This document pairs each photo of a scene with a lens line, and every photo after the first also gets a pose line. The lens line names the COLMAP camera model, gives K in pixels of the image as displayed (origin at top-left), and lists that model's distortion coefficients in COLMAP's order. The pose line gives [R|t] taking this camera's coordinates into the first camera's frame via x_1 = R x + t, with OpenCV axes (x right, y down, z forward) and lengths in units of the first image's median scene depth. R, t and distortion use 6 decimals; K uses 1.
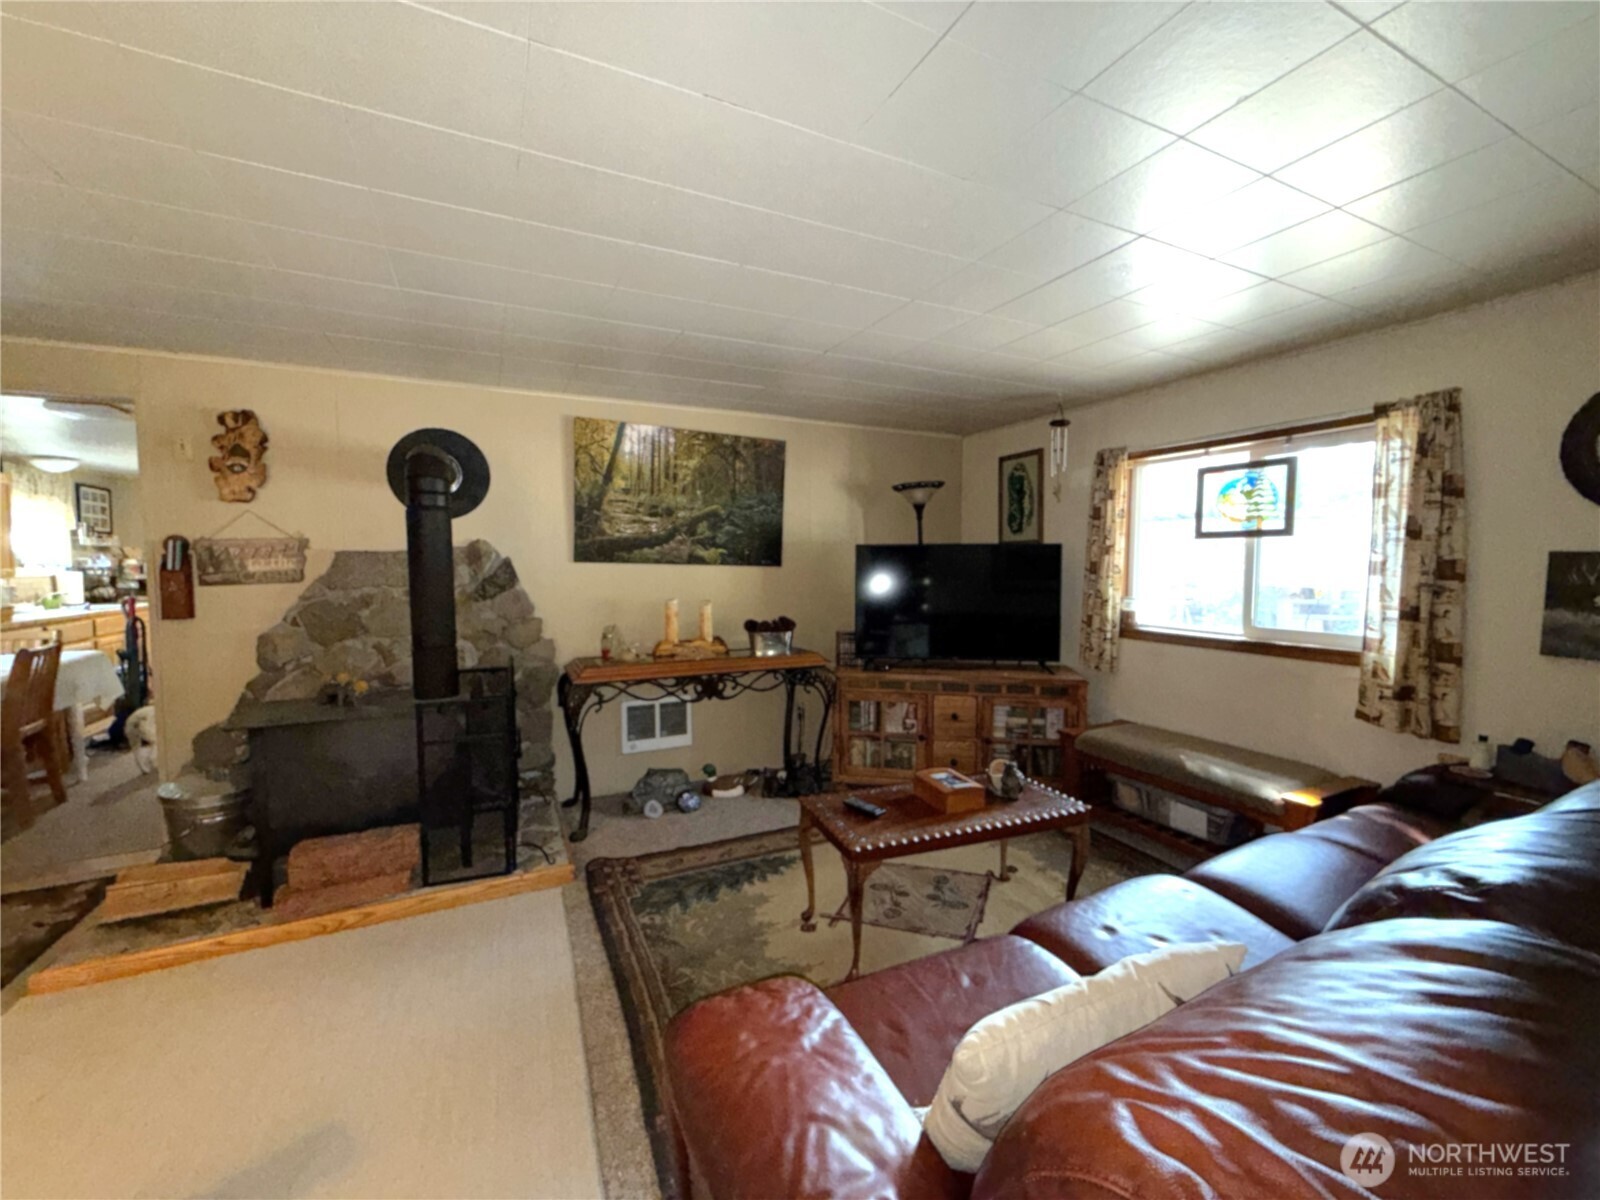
lens RADIAL K [[637.2, 0, 800.7], [0, 637.2, 602.7], [0, 0, 1]] dist [0.000589, -0.000380]
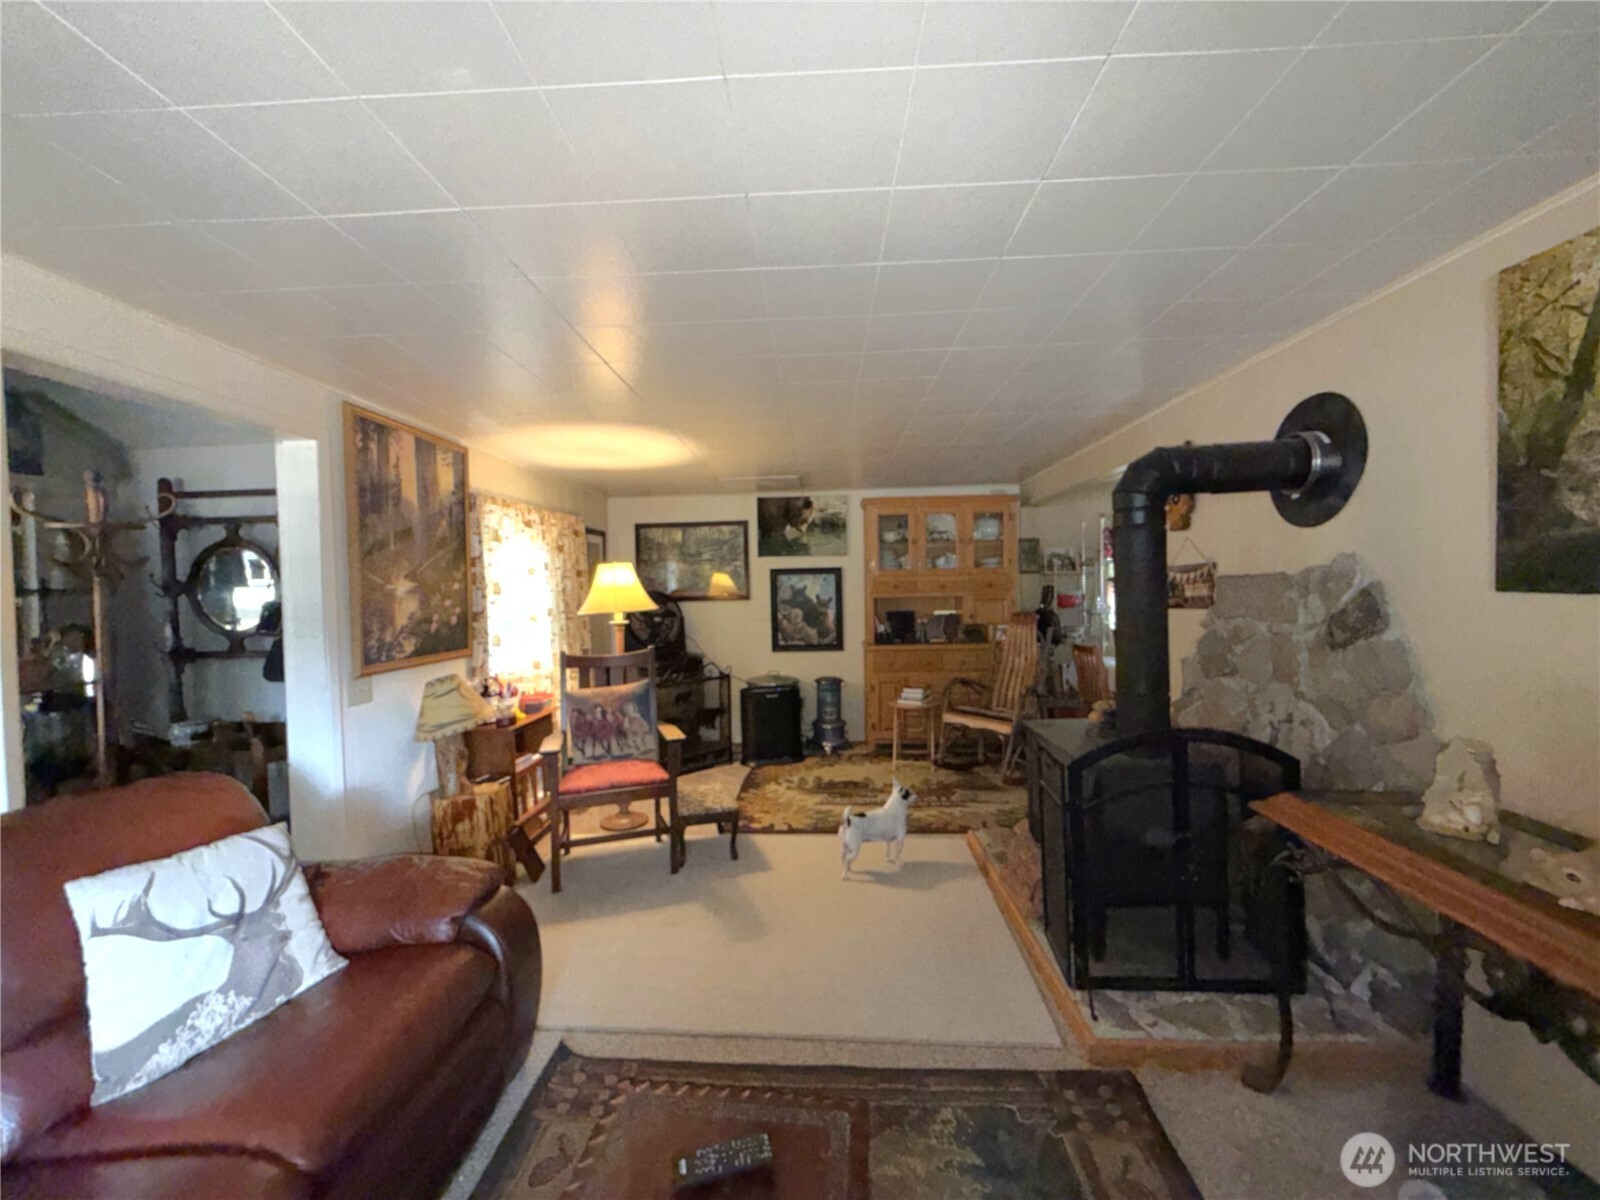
lens RADIAL K [[637.2, 0, 801.1], [0, 637.2, 601.3], [0, 0, 1]] dist [0.000589, -0.000380]
pose [[-0.490711, 0.031482, -0.870754, 0.287972], [-0.039814, 0.997493, 0.058501, -0.063864], [0.870412, 0.063375, -0.488227, 0.795316]]
